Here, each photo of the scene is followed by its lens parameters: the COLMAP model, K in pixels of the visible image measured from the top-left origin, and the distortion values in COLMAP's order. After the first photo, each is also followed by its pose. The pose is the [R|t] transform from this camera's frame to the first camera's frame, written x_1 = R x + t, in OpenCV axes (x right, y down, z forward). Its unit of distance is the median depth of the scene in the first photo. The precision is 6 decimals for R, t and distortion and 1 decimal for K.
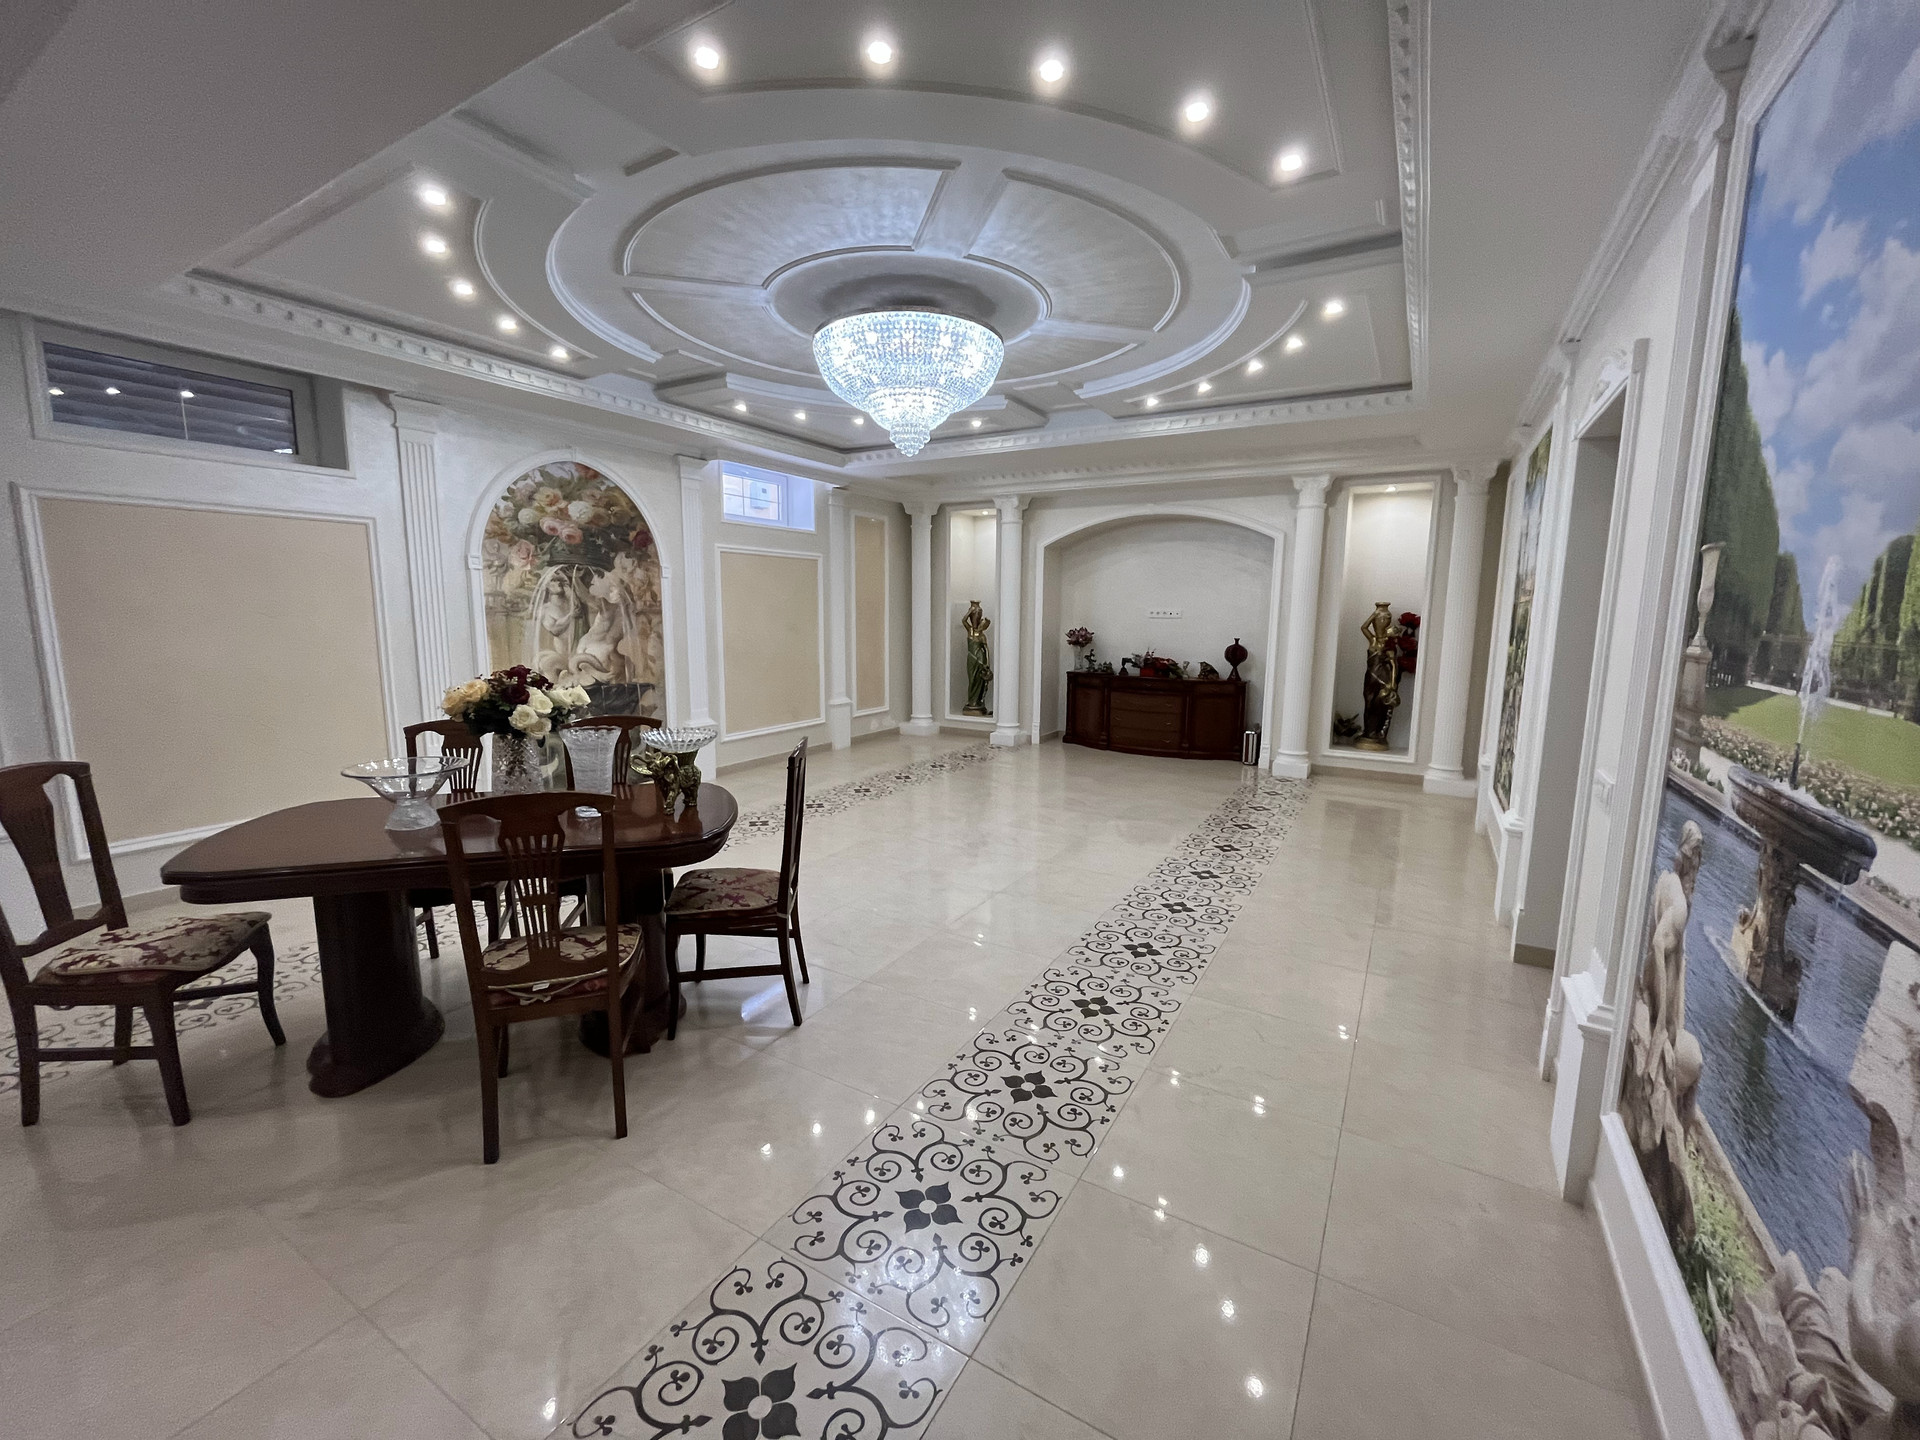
lens RADIAL K [[780.8, 0, 959.1], [0, 780.8, 717.2], [0, 0, 1]] dist [-0.004062, -0.000258]
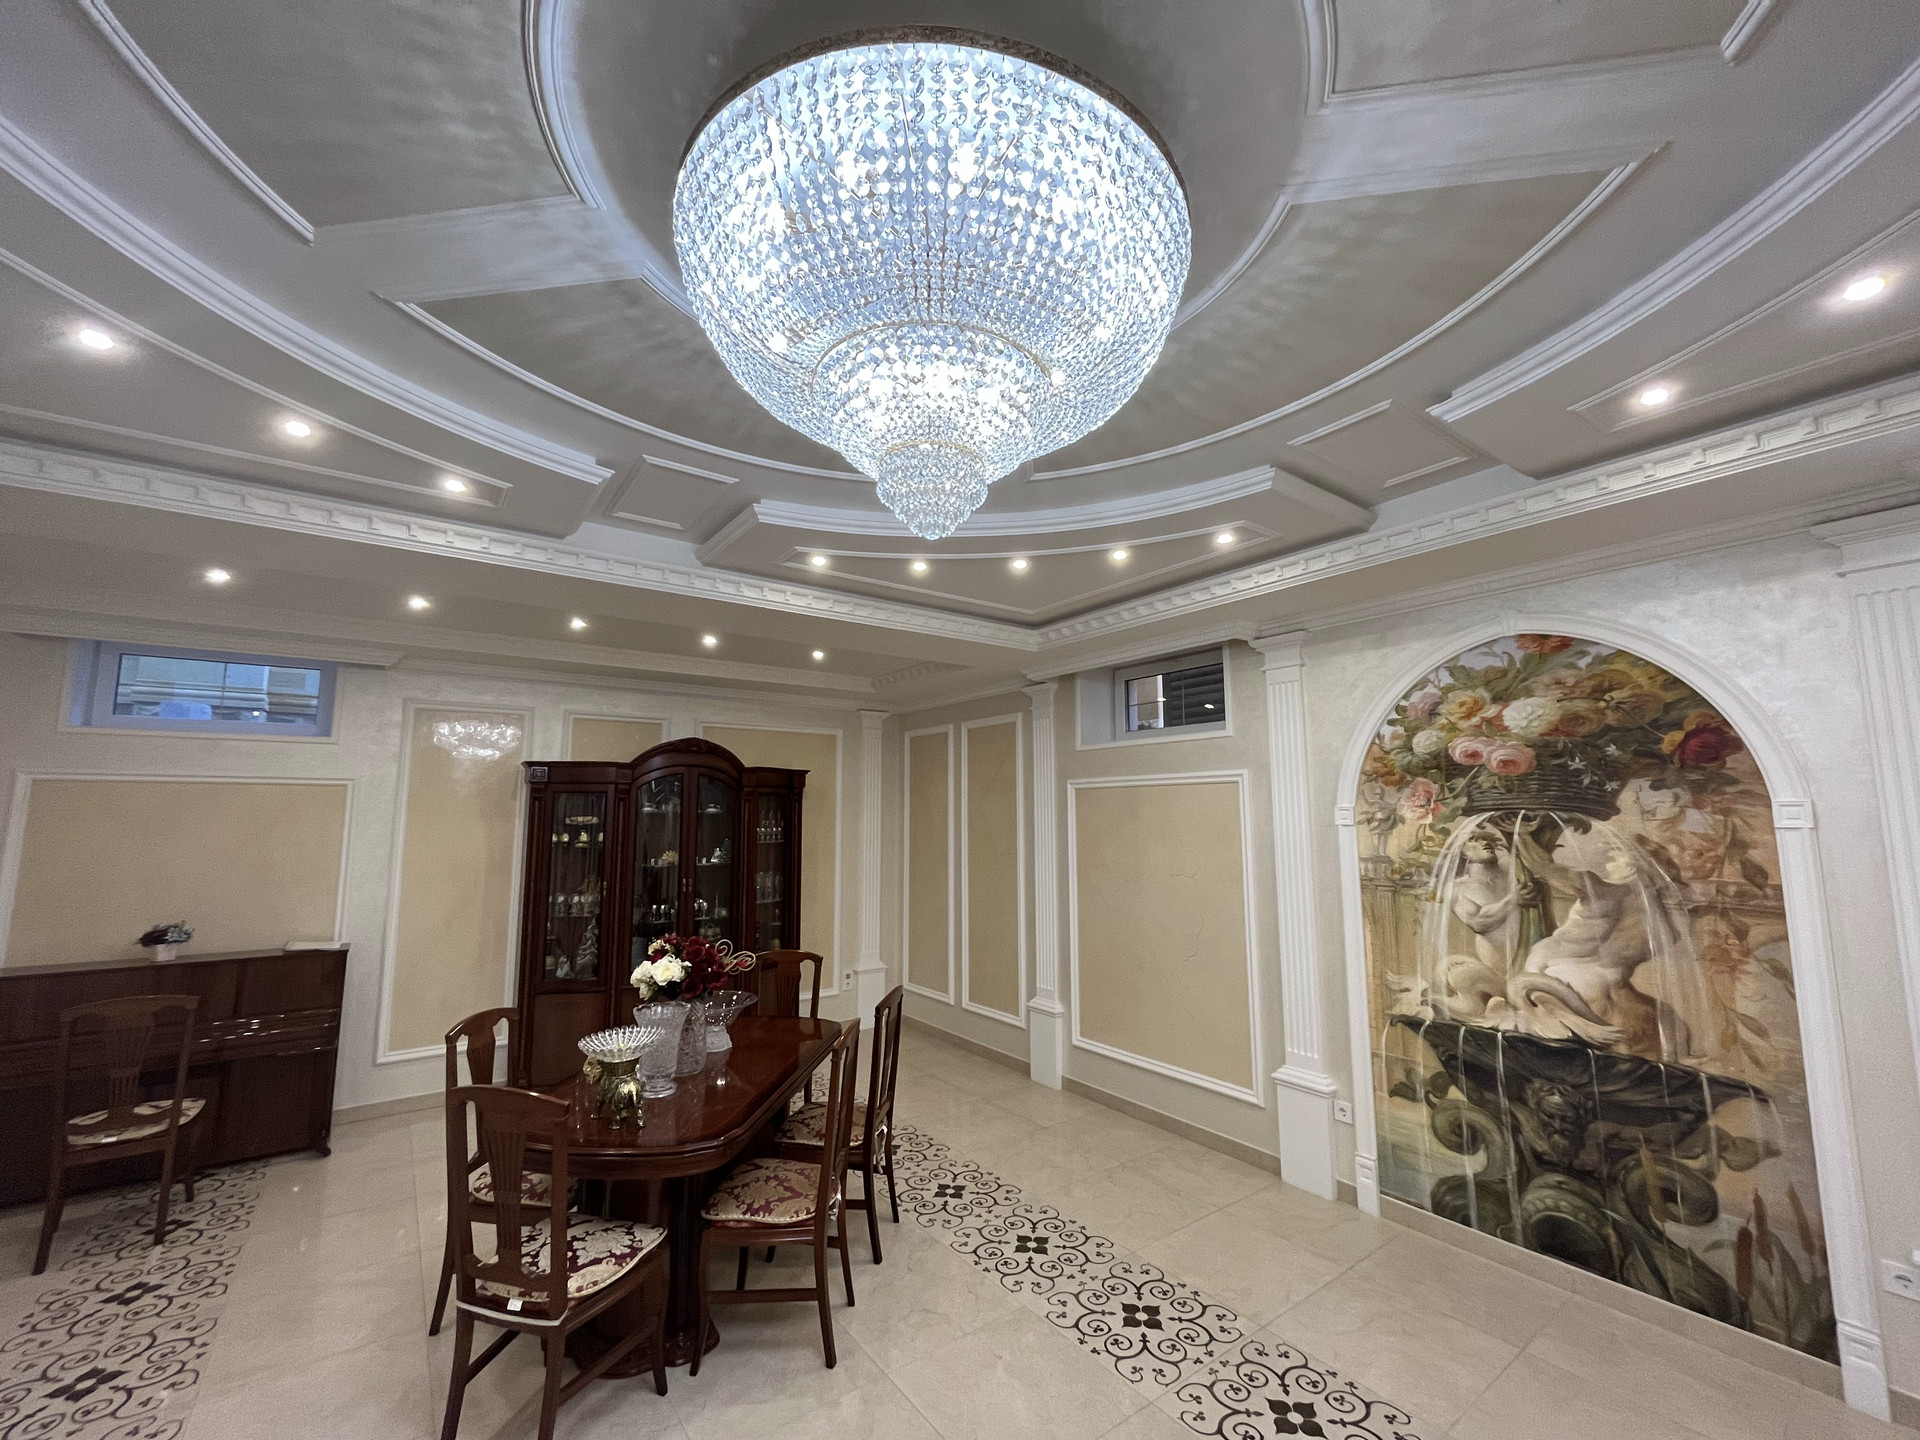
lens RADIAL K [[780.8, 0, 960.8], [0, 780.8, 720.4], [0, 0, 1]] dist [-0.004062, -0.000258]
pose [[-0.383678, -0.124237, -0.915072, 0.184040], [-0.133793, 0.987932, -0.078032, -0.161352], [0.913724, 0.092491, -0.395670, 0.844238]]
